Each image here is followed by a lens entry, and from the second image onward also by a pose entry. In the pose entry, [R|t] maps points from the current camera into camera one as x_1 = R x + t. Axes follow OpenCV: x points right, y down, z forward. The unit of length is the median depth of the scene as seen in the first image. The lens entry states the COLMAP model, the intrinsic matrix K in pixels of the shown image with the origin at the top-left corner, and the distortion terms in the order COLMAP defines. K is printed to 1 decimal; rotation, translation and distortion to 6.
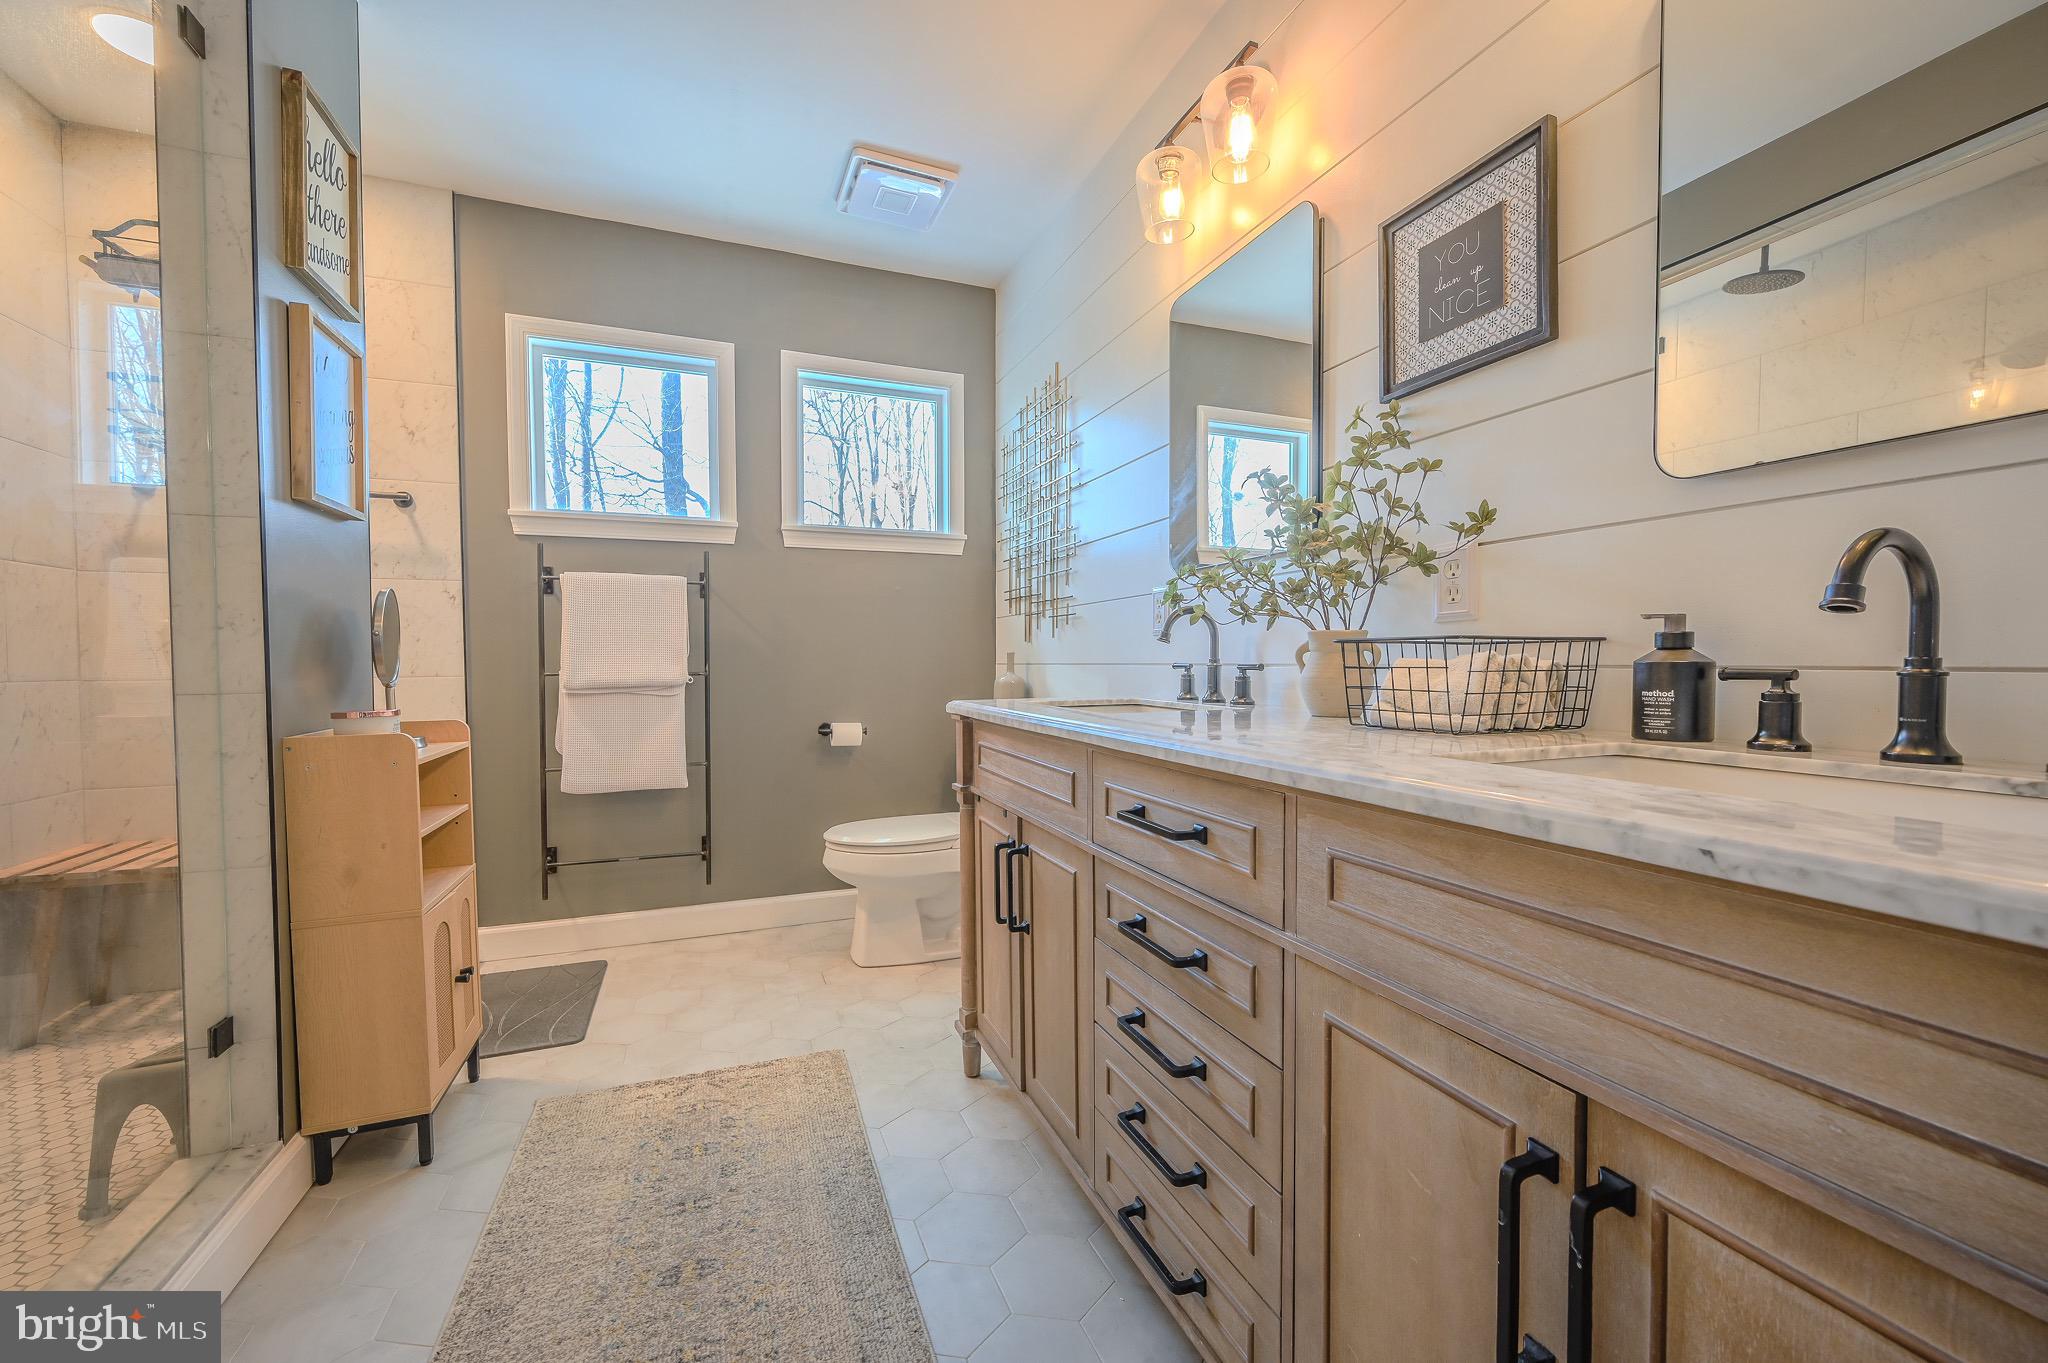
lens RADIAL K [[810.9, 0, 1024.0], [0, 810.9, 681.5], [0, 0, 1]] dist [-0.003094, 0.000766]
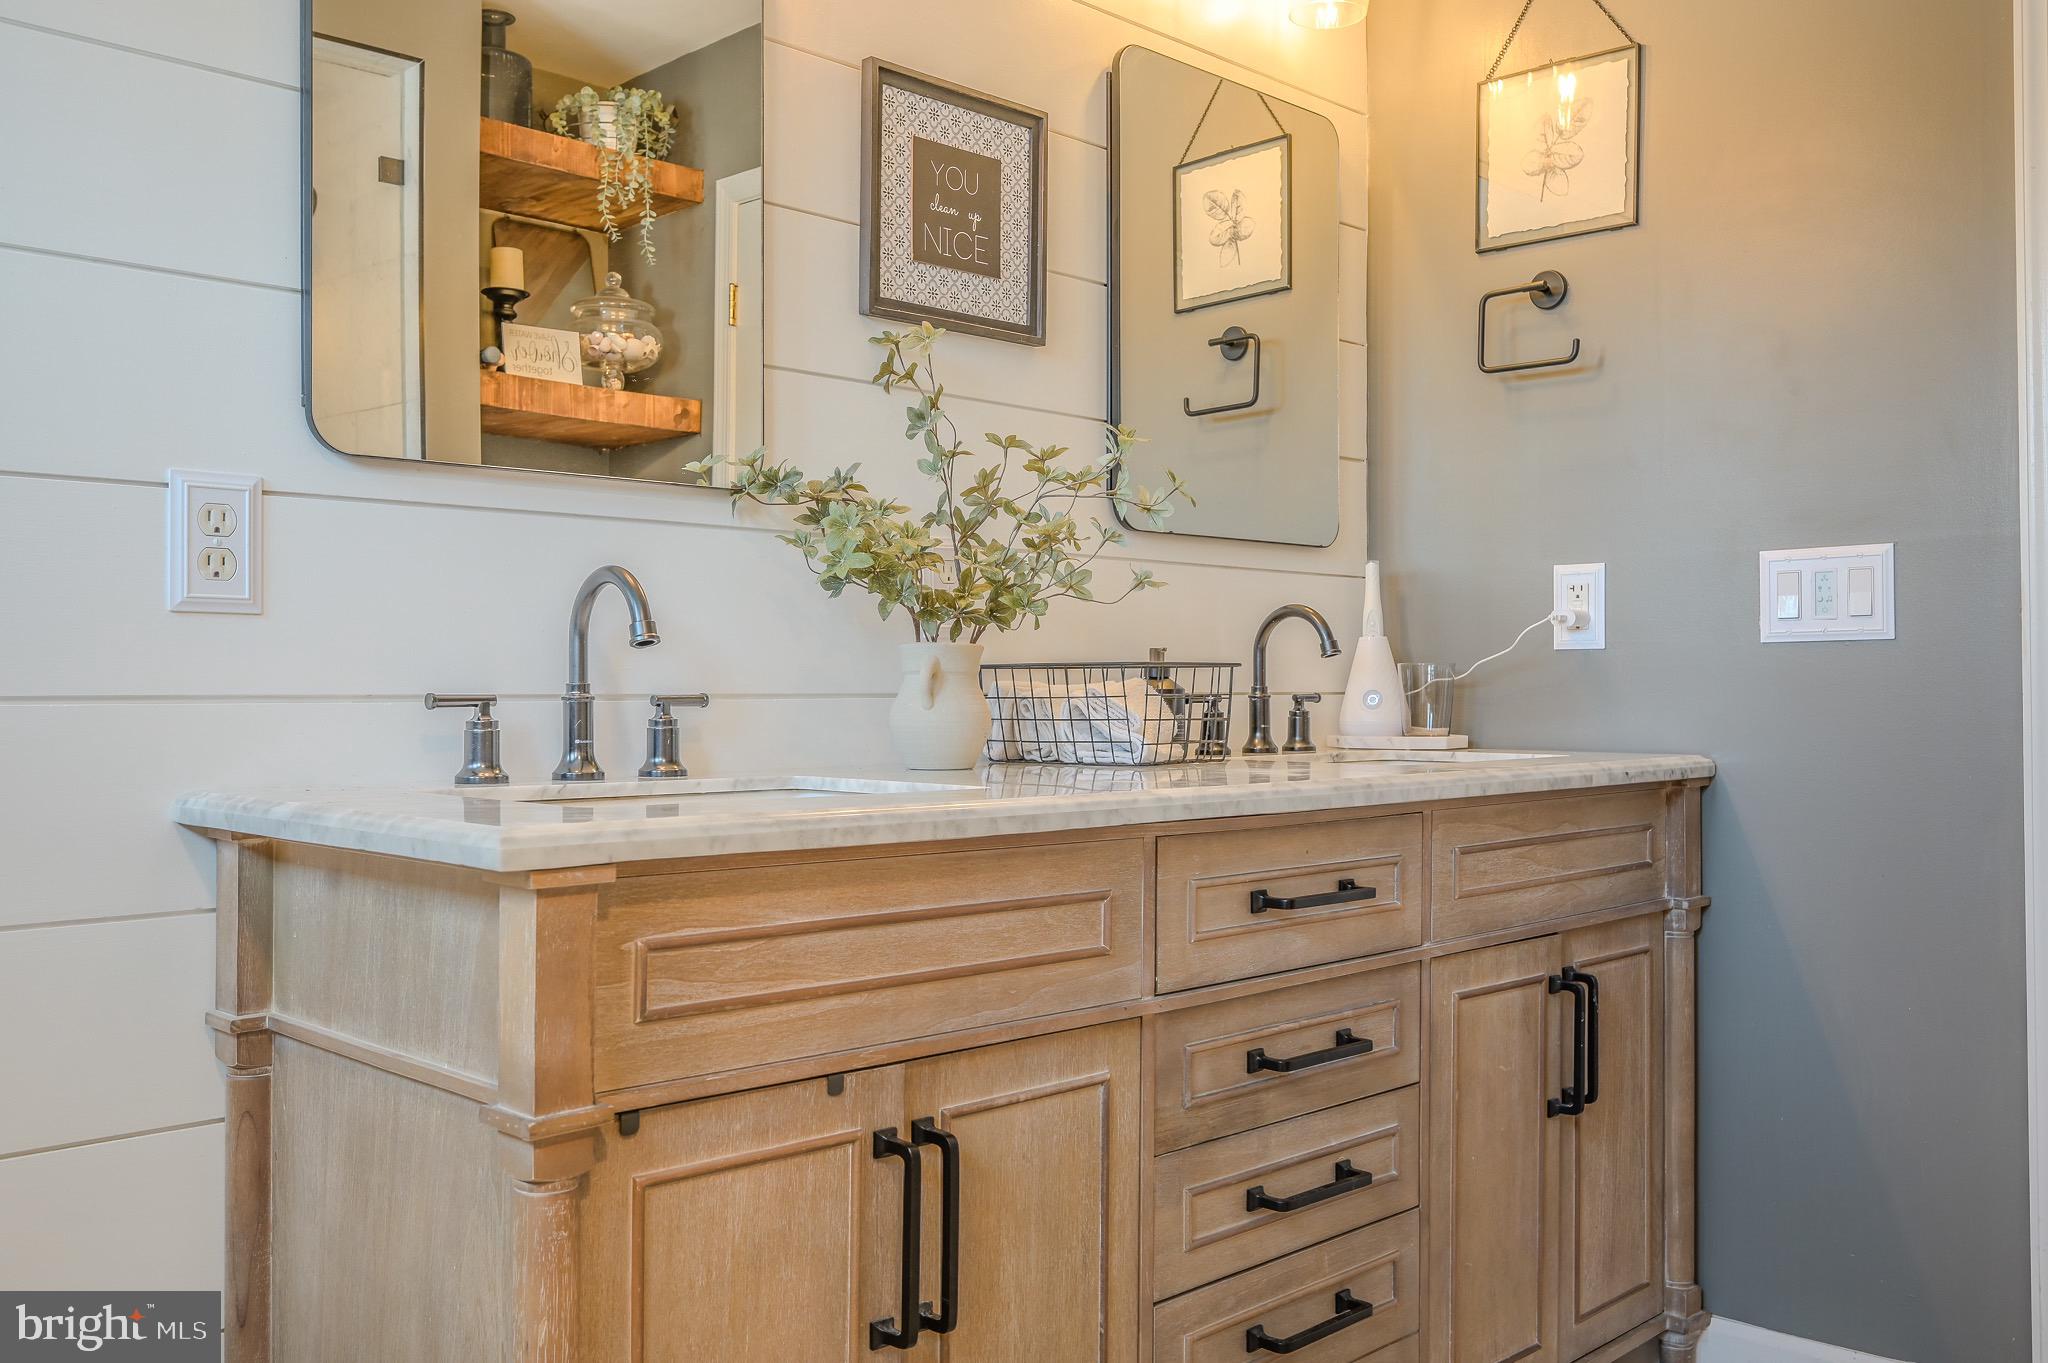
lens RADIAL K [[1767.6, 0, 1010.1], [0, 1767.6, 678.2], [0, 0, 1]] dist [-0.004178, -0.003723]
pose [[-0.396247, -0.003951, 0.918135, -1.160775], [0.017317, 0.999781, 0.011776, -0.057552], [-0.917981, 0.020566, -0.396092, 1.751072]]
